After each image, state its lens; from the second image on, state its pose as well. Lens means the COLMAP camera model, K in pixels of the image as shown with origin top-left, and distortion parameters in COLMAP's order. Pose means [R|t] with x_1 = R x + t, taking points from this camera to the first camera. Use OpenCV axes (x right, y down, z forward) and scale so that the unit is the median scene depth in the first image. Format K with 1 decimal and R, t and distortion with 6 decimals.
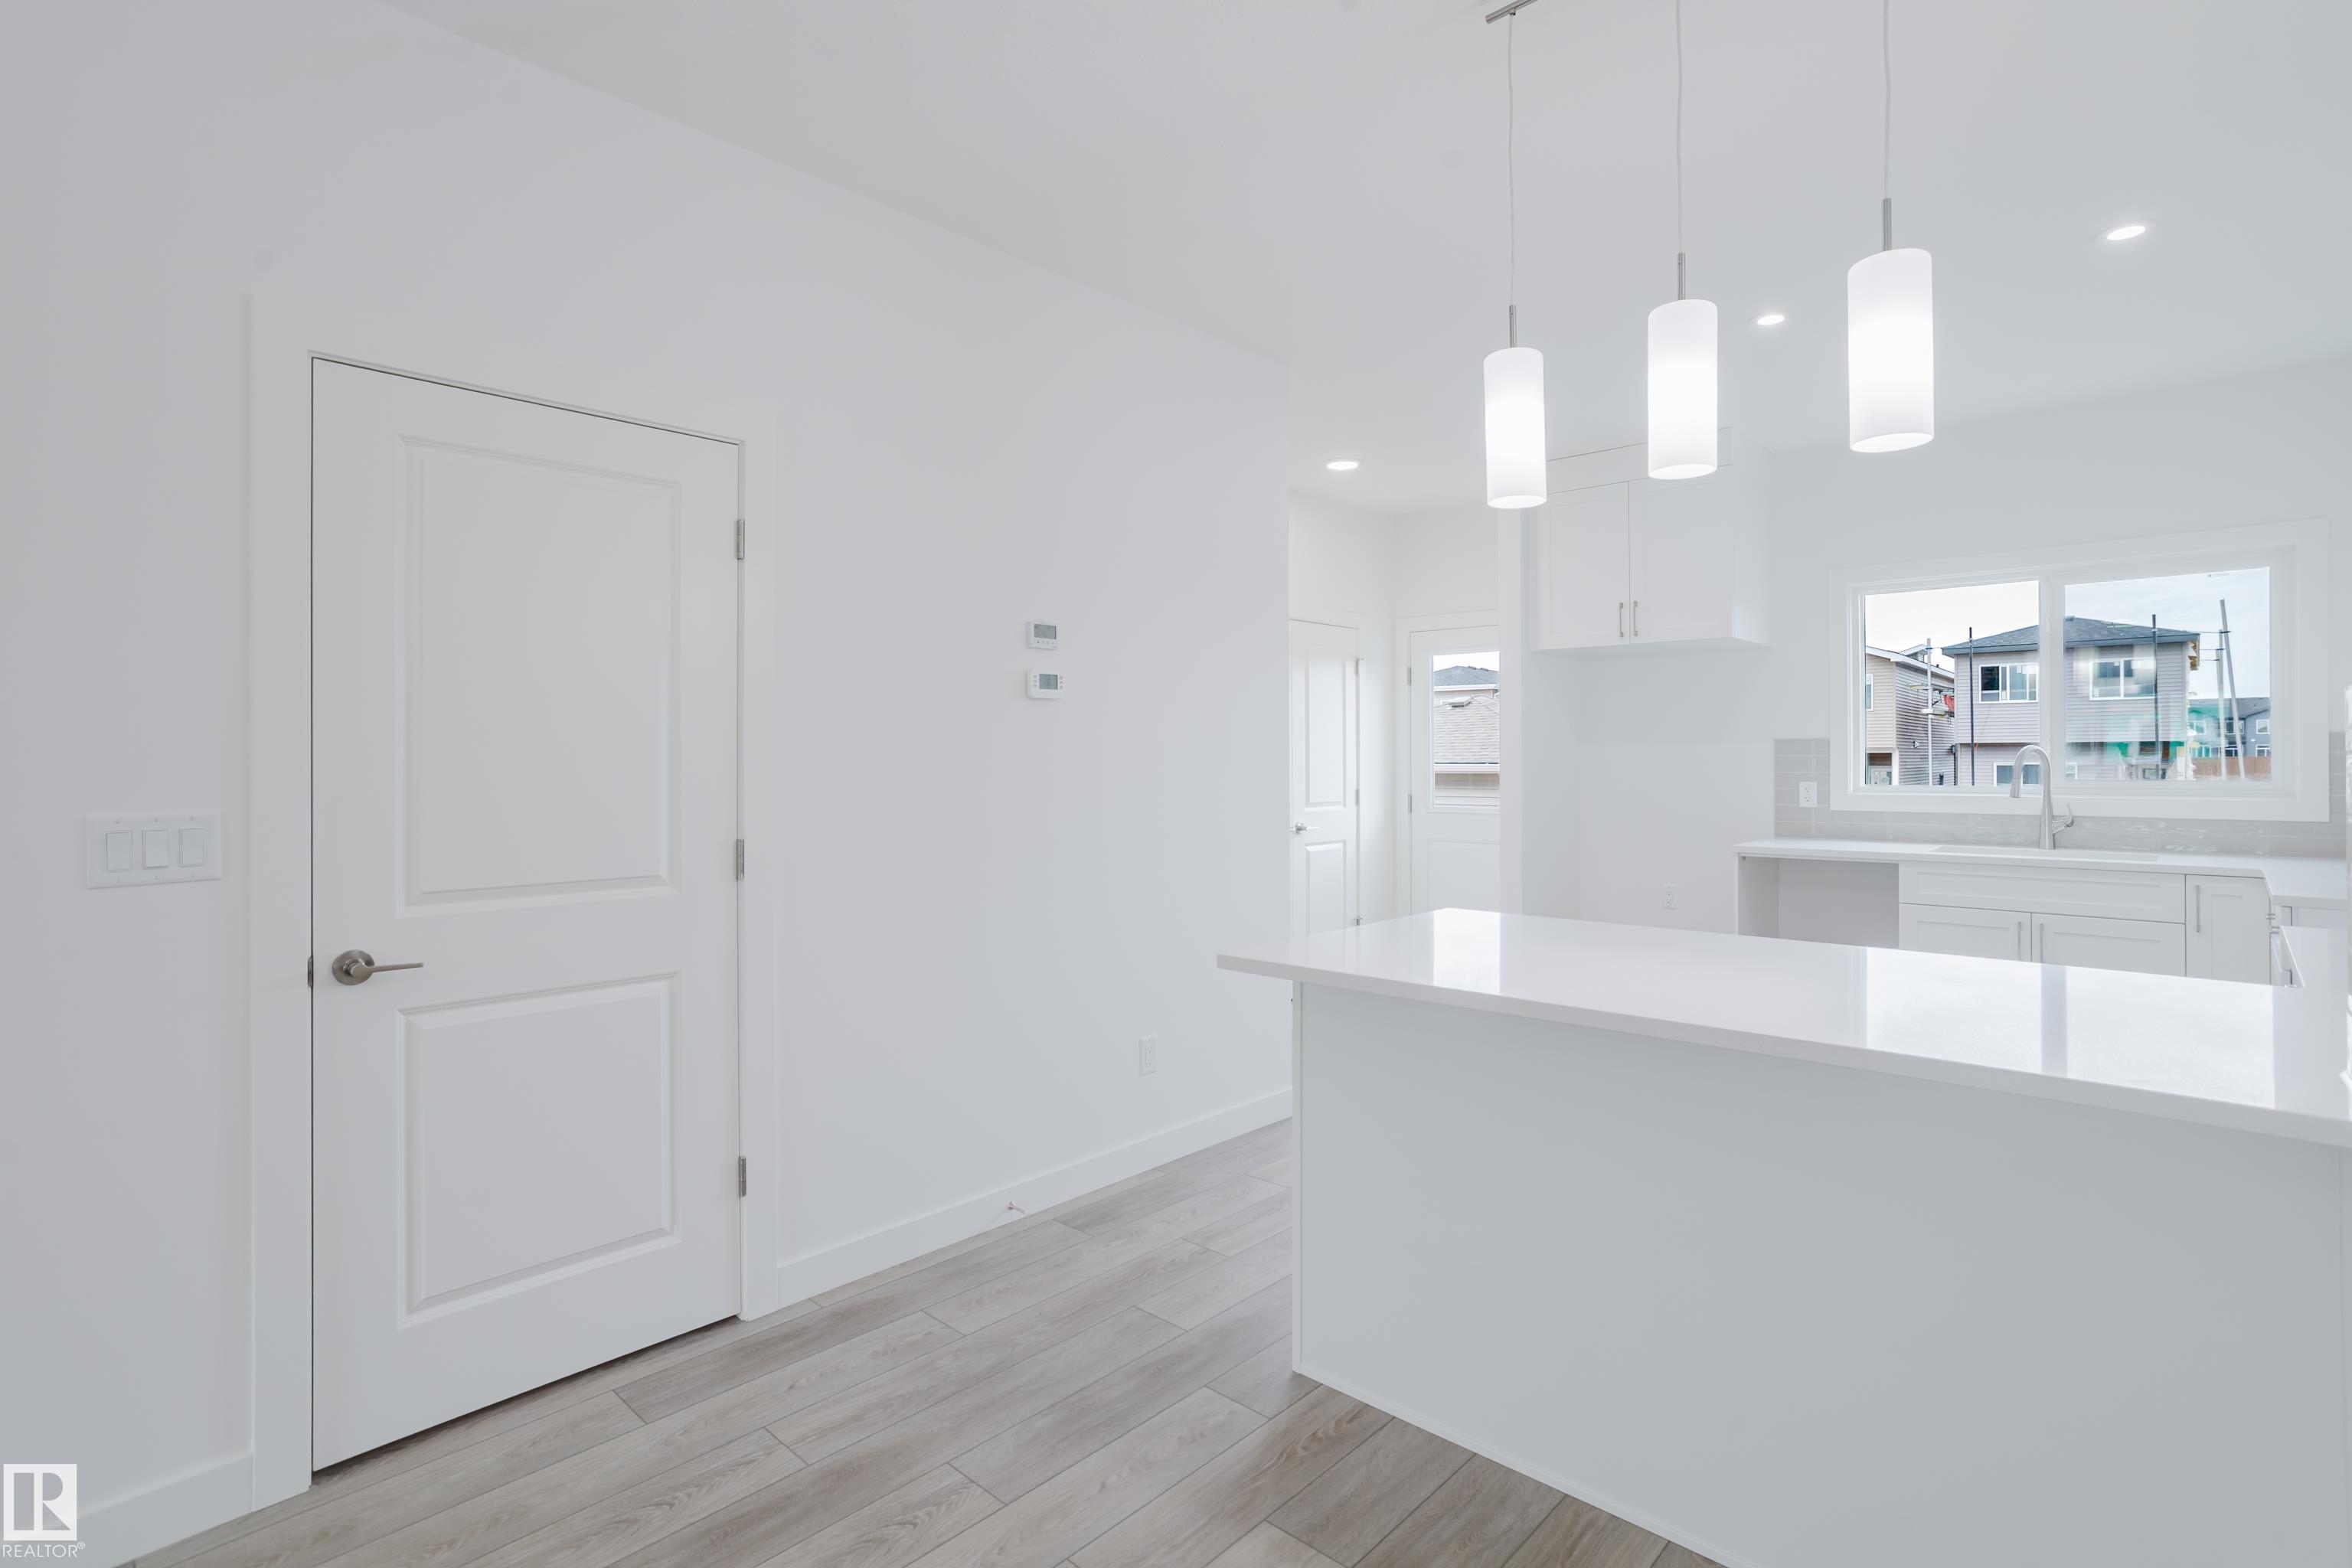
lens RADIAL K [[1129.3, 0, 1150.2], [0, 1129.3, 745.3], [0, 0, 1]] dist [-0.037434, 0.016291]
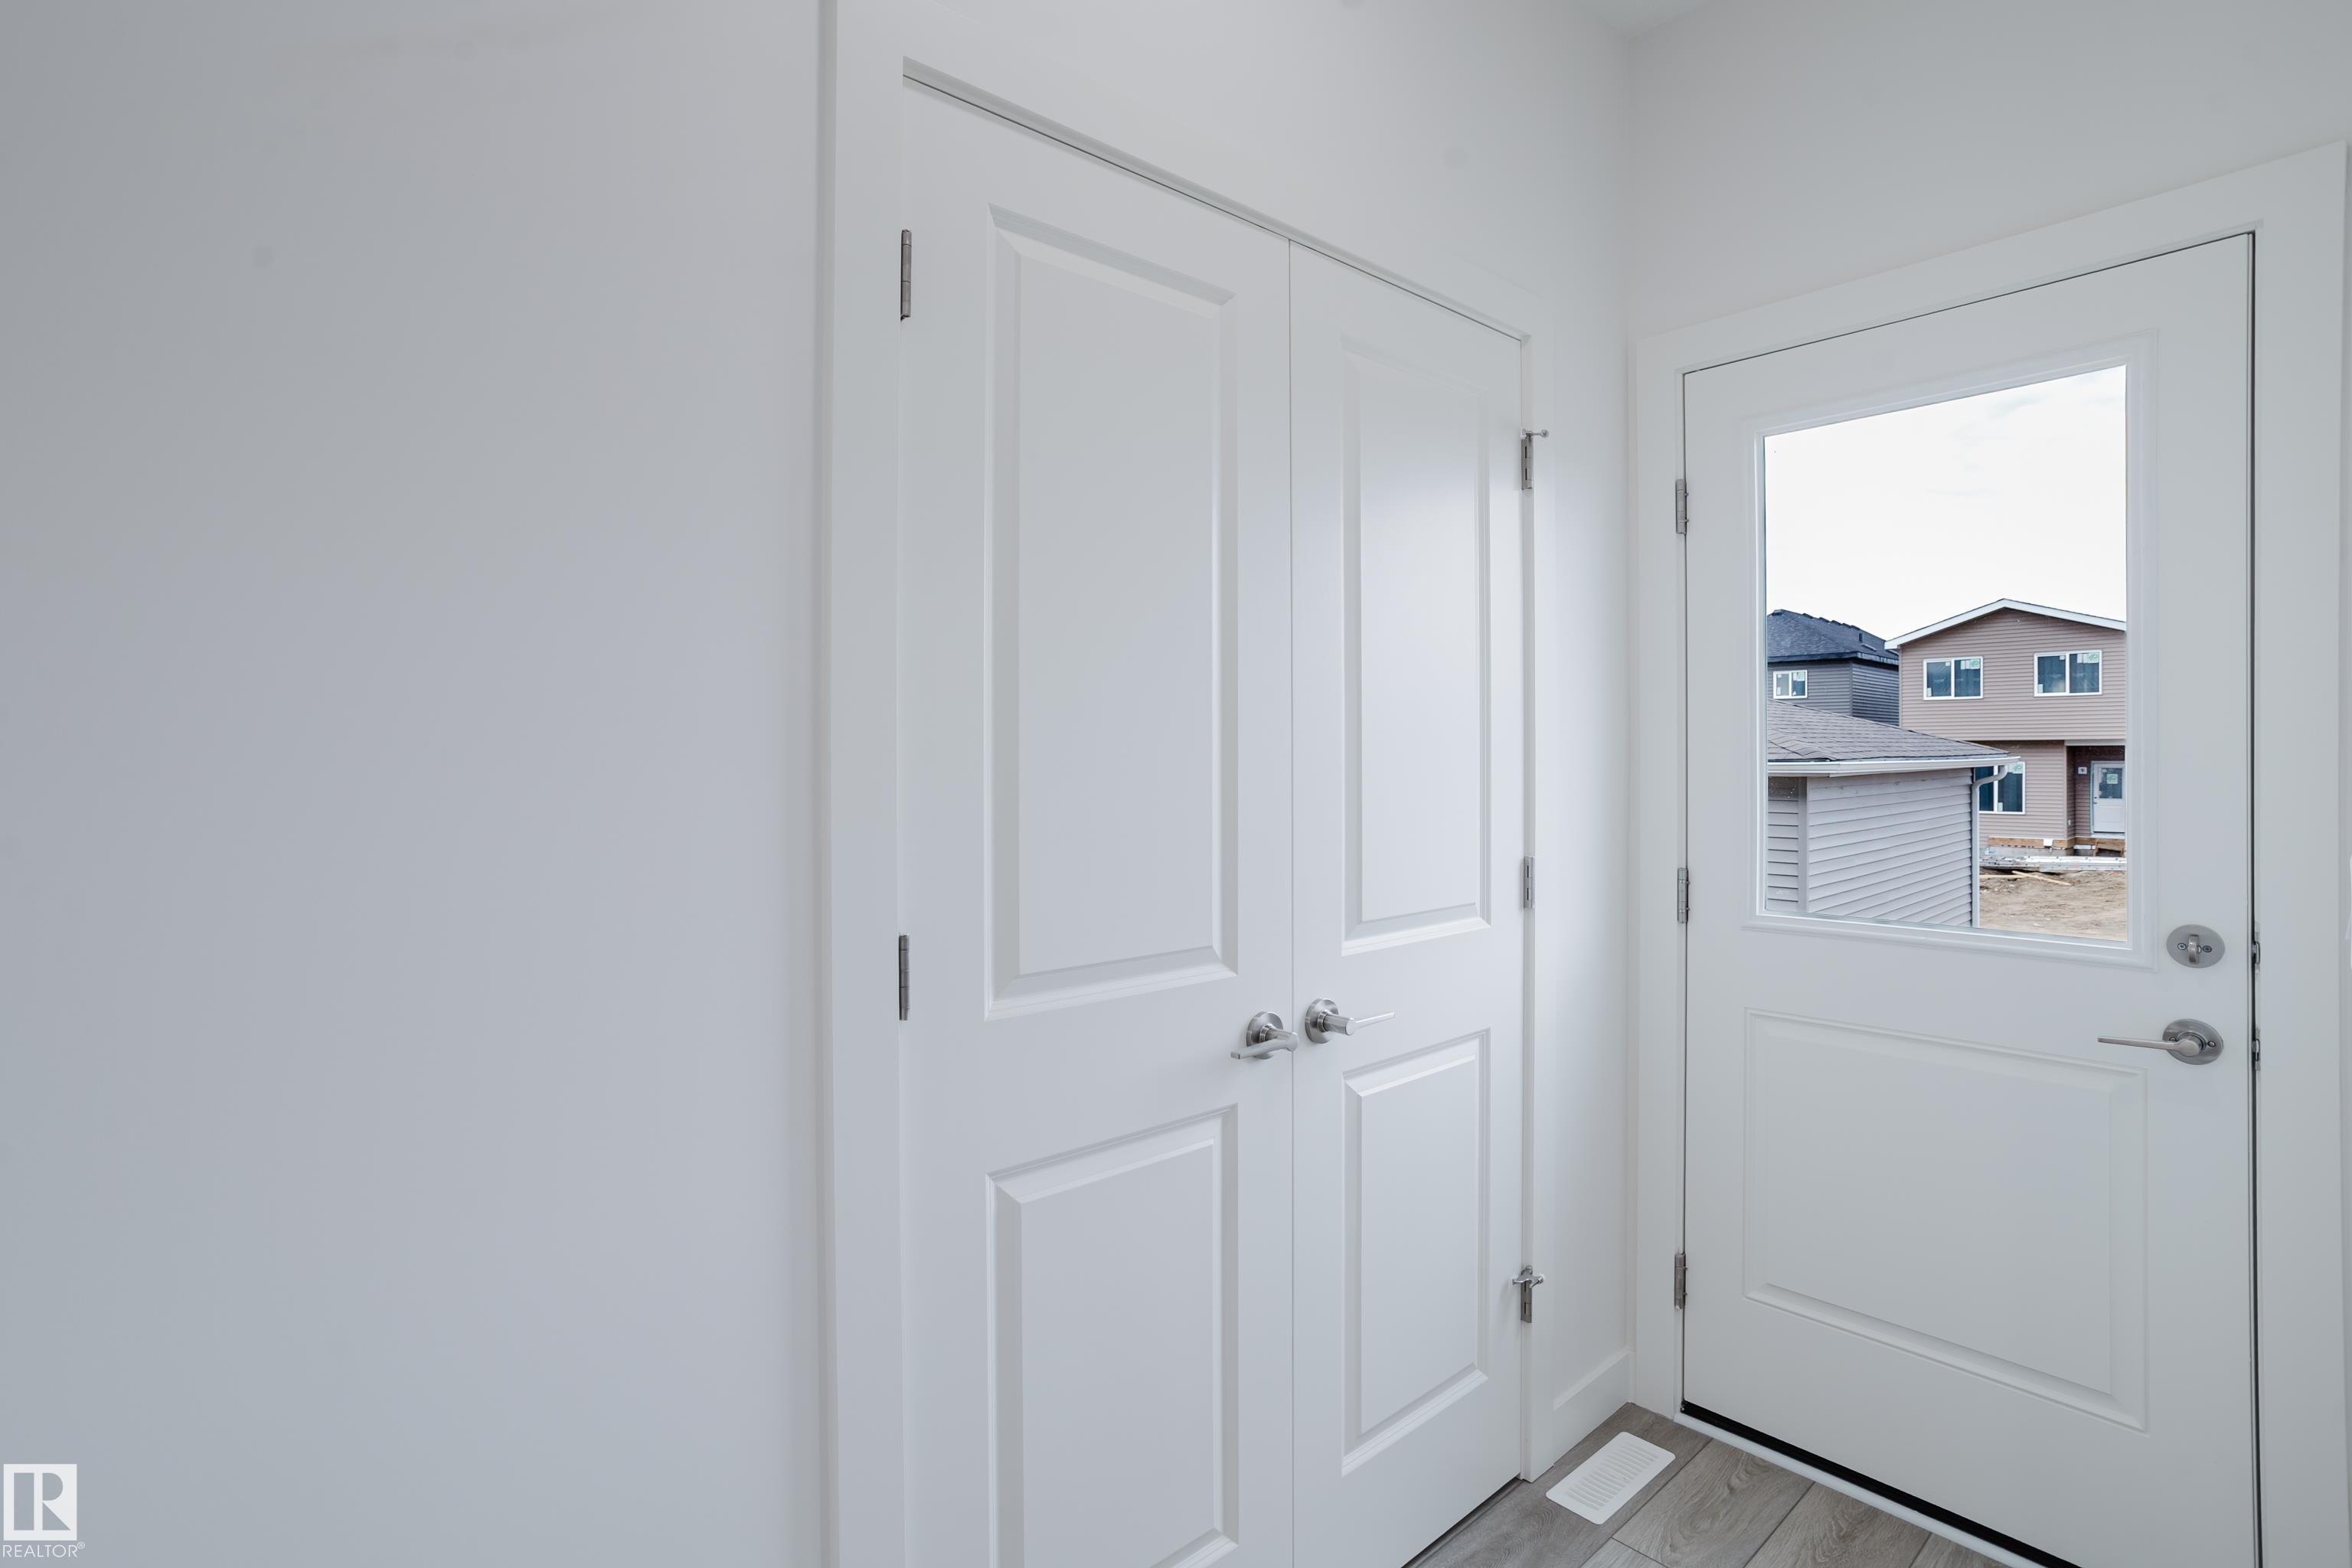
lens RADIAL K [[1129.3, 0, 1176.5], [0, 1129.3, 763.4], [0, 0, 1]] dist [-0.037434, 0.016291]
pose [[0.997794, -0.003672, -0.066280, 0.131581], [0.004913, 0.999815, 0.018573, 0.007881], [0.066199, -0.018858, 0.997628, 0.831021]]
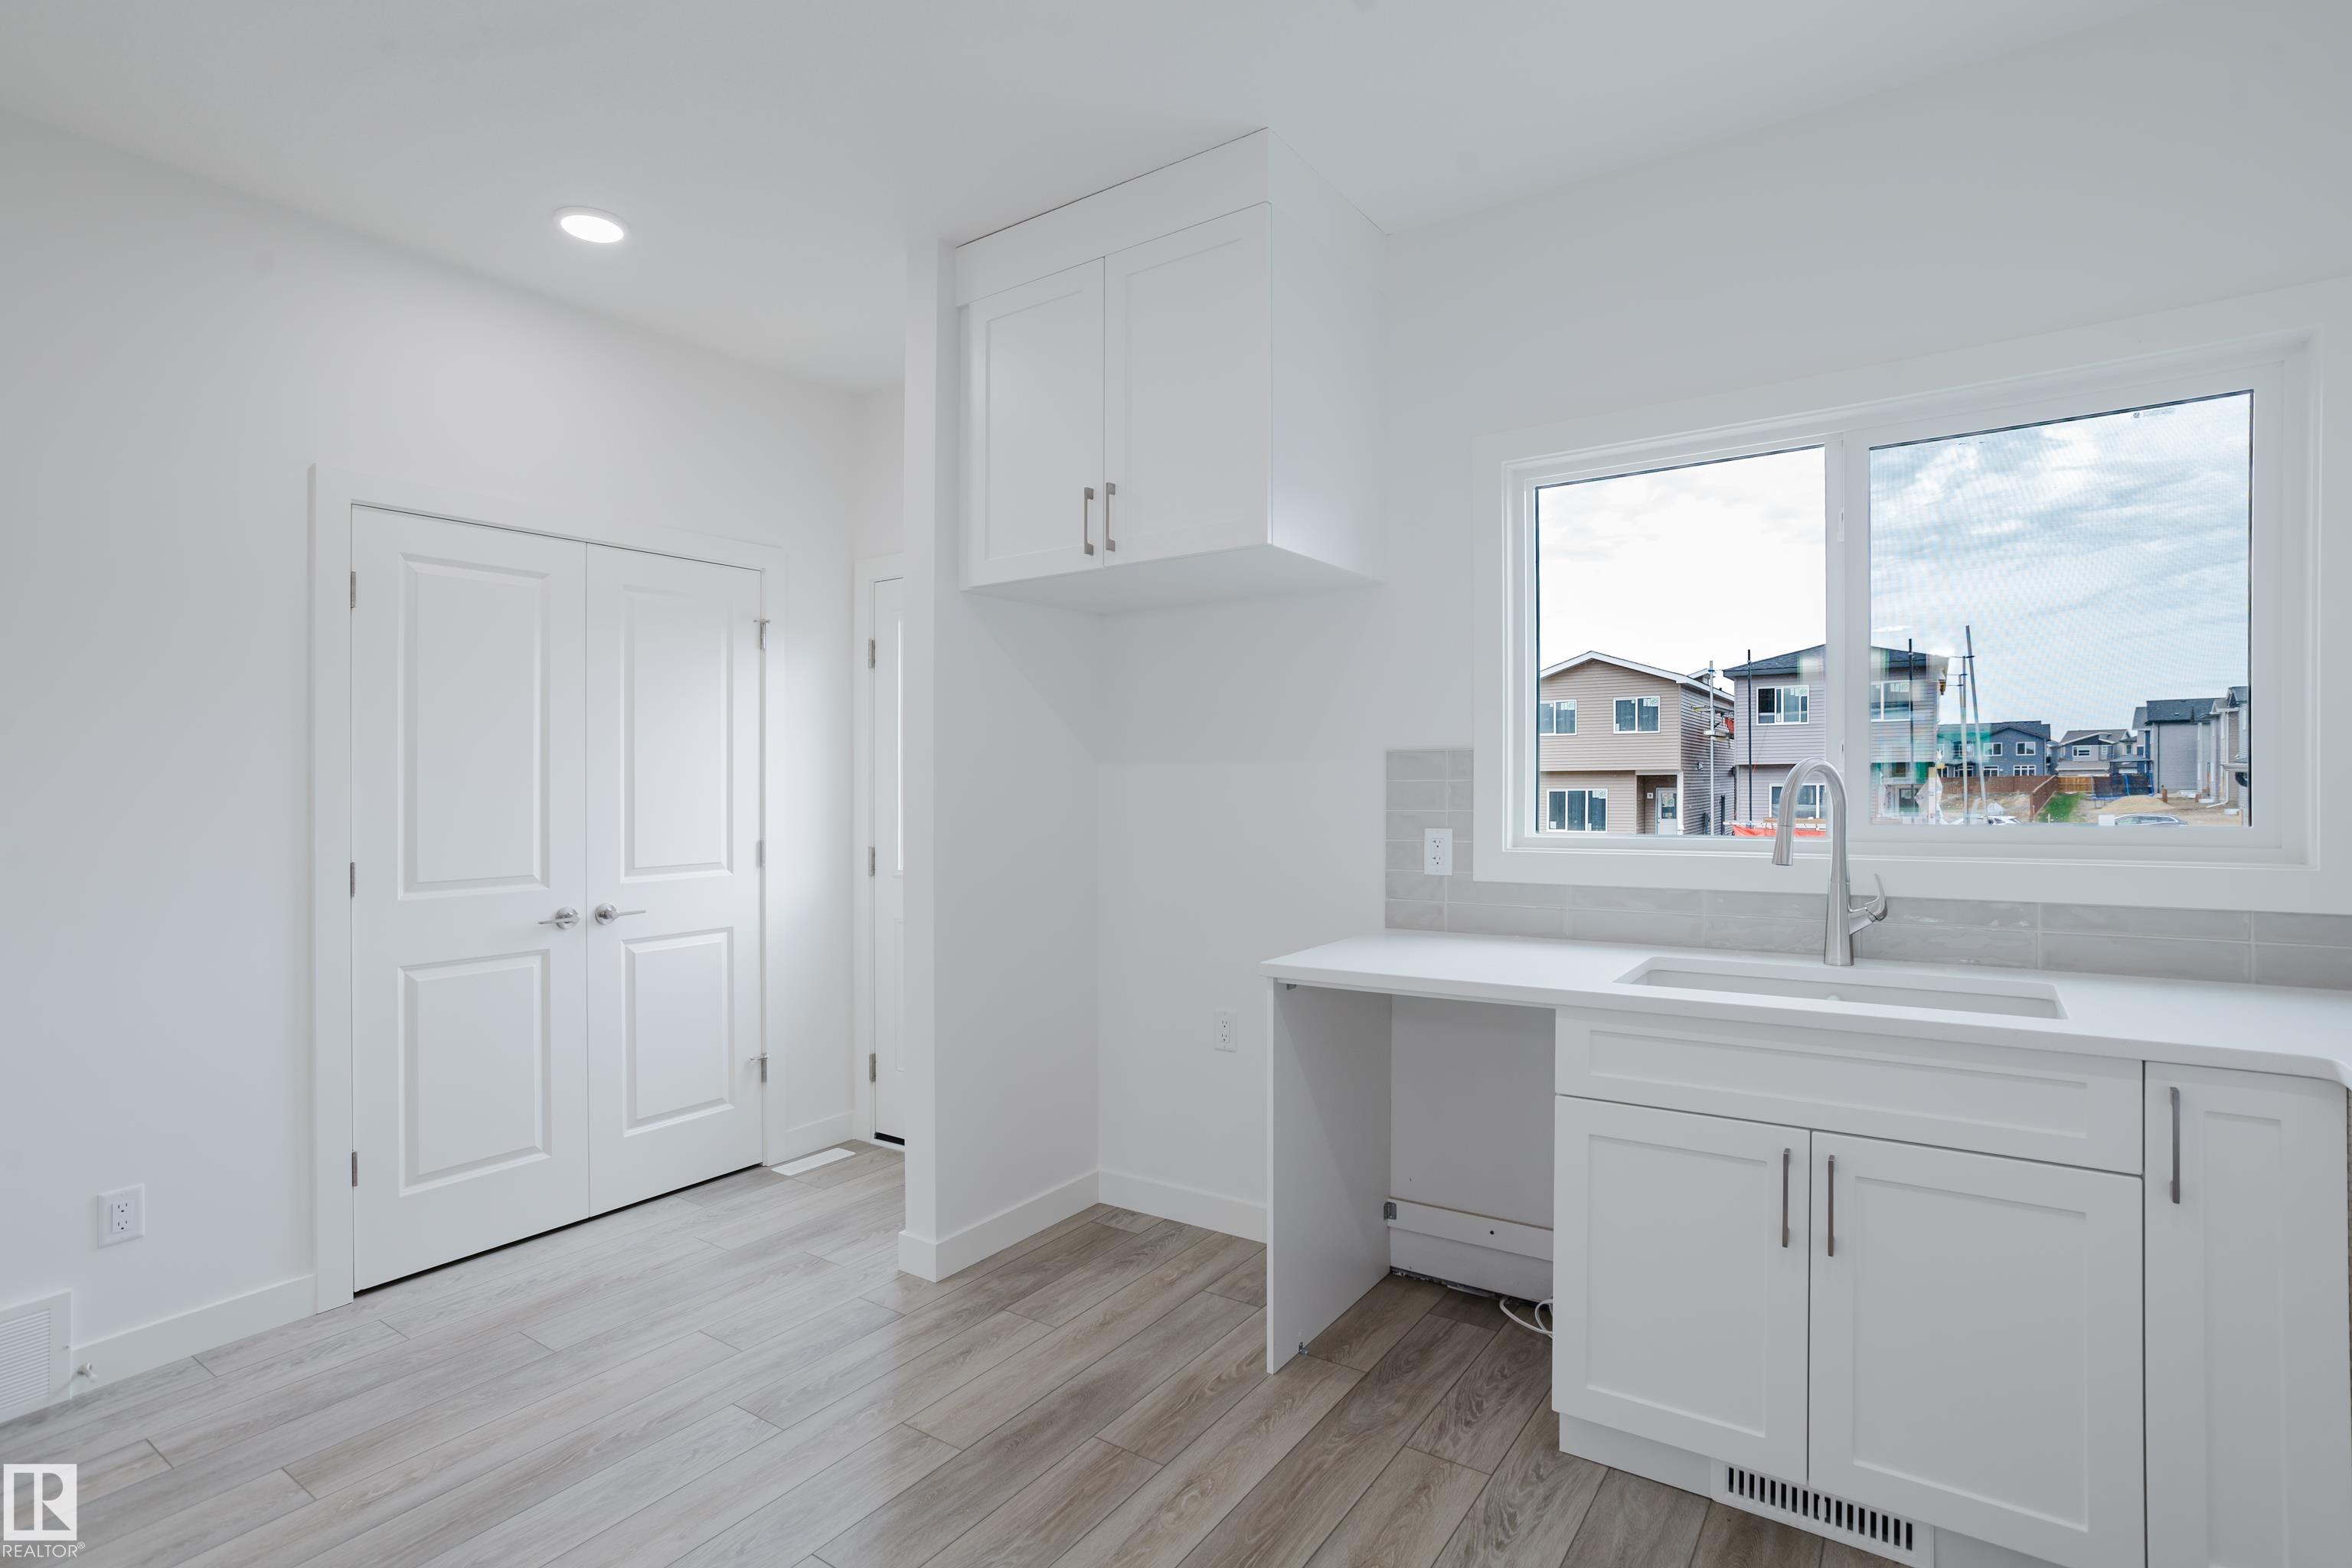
lens RADIAL K [[1129.3, 0, 1164.0], [0, 1129.3, 787.9], [0, 0, 1]] dist [-0.037434, 0.016291]
pose [[0.988459, -0.007039, 0.151327, 0.365657], [0.004682, 0.999862, 0.015927, 0.003304], [-0.151418, -0.015035, 0.988355, 0.465629]]
